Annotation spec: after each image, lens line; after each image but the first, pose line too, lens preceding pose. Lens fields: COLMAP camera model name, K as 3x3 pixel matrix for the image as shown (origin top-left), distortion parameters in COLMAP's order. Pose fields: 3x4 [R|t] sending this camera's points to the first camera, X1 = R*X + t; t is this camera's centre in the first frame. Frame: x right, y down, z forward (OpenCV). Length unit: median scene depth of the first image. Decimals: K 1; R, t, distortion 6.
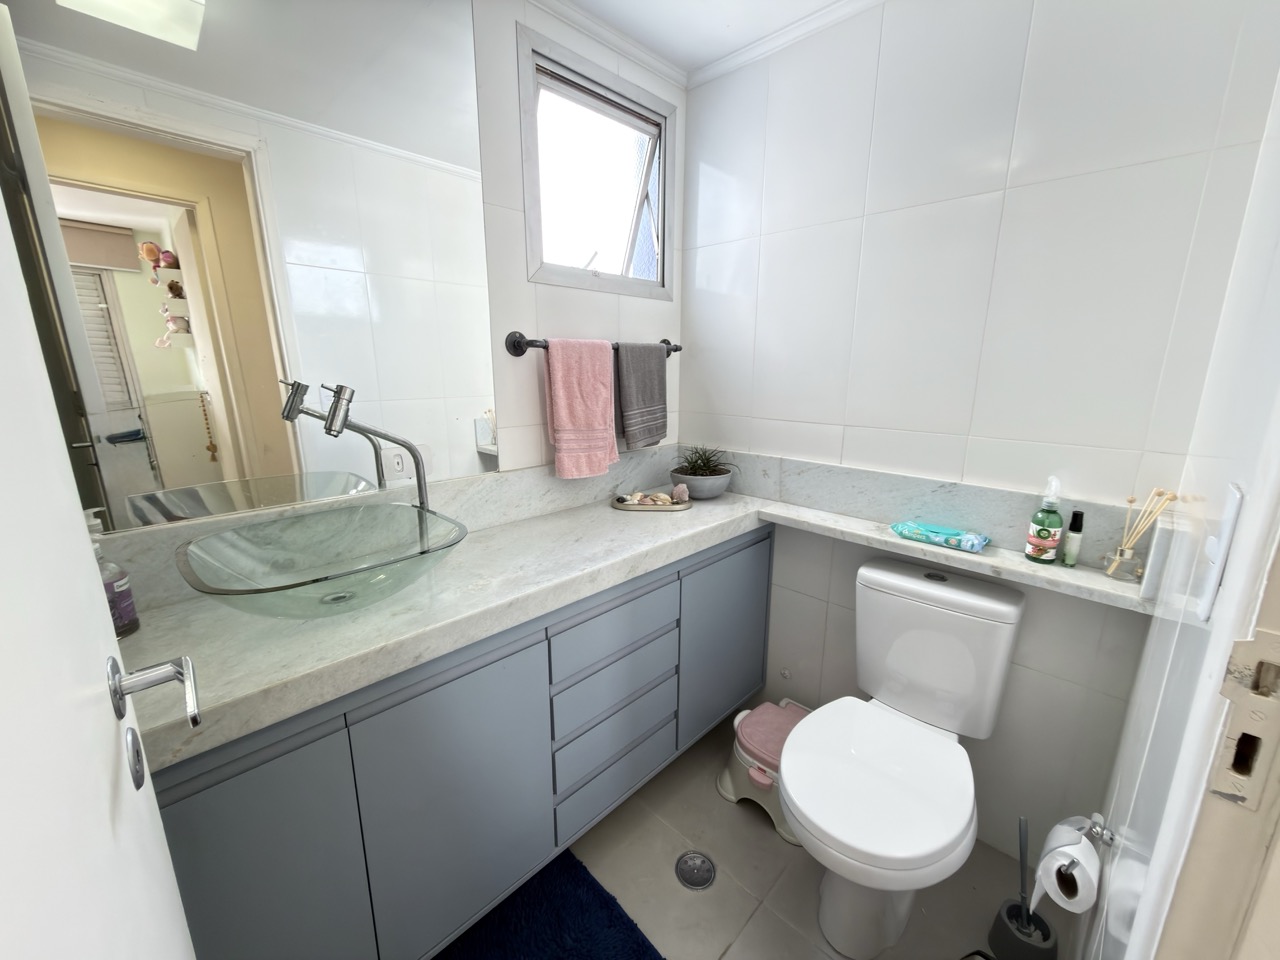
lens RADIAL K [[508.8, 0, 639.1], [0, 508.8, 482.8], [0, 0, 1]] dist [0.000290, 0.000134]
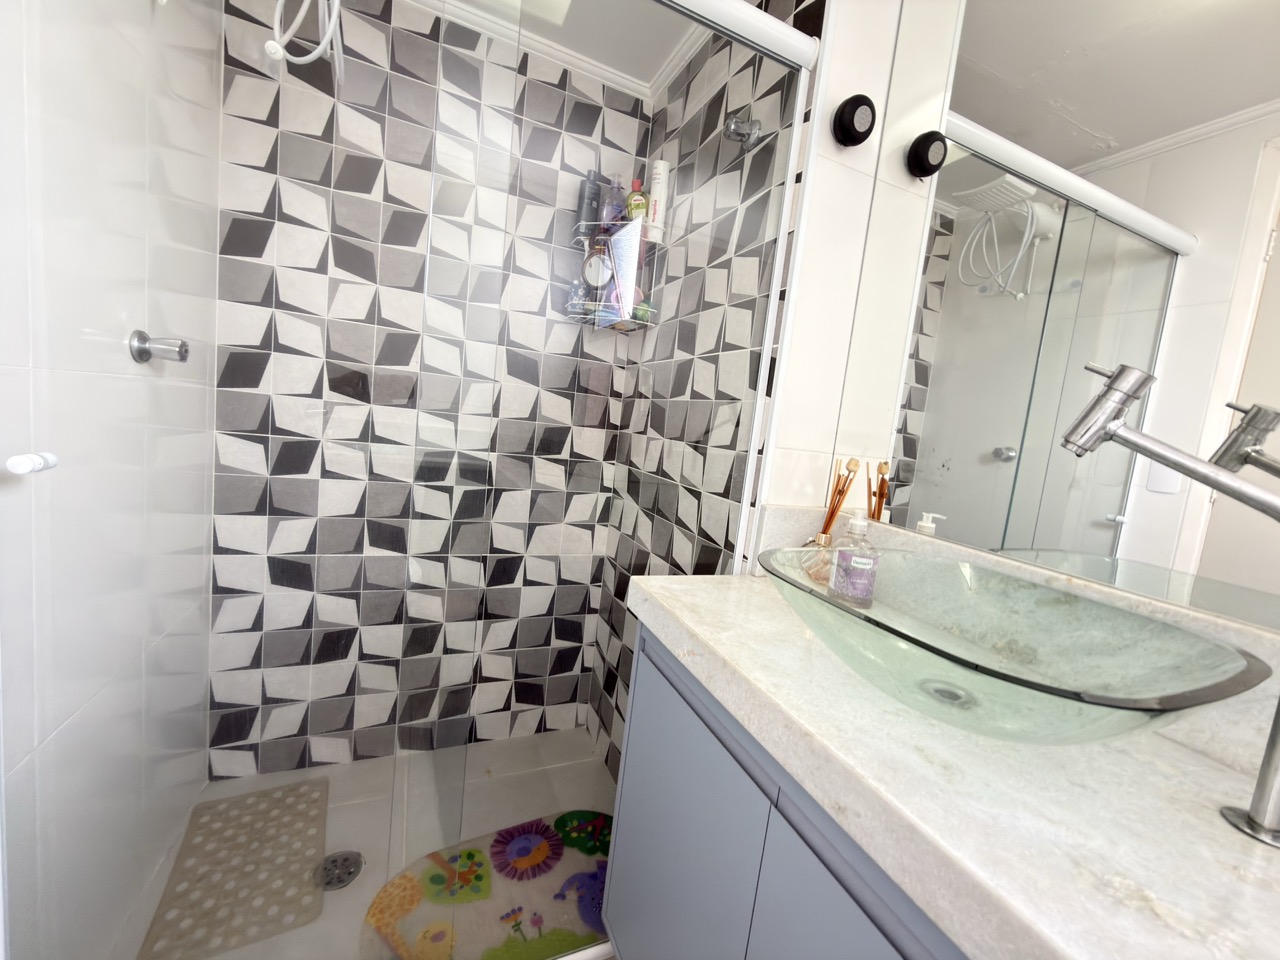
lens RADIAL K [[508.8, 0, 637.4], [0, 508.8, 479.4], [0, 0, 1]] dist [0.000290, 0.000134]
pose [[-0.381072, 0.059430, -0.922633, 0.120895], [-0.315623, 0.929619, 0.190240, -0.019129], [0.869003, 0.363700, -0.335495, 0.782405]]
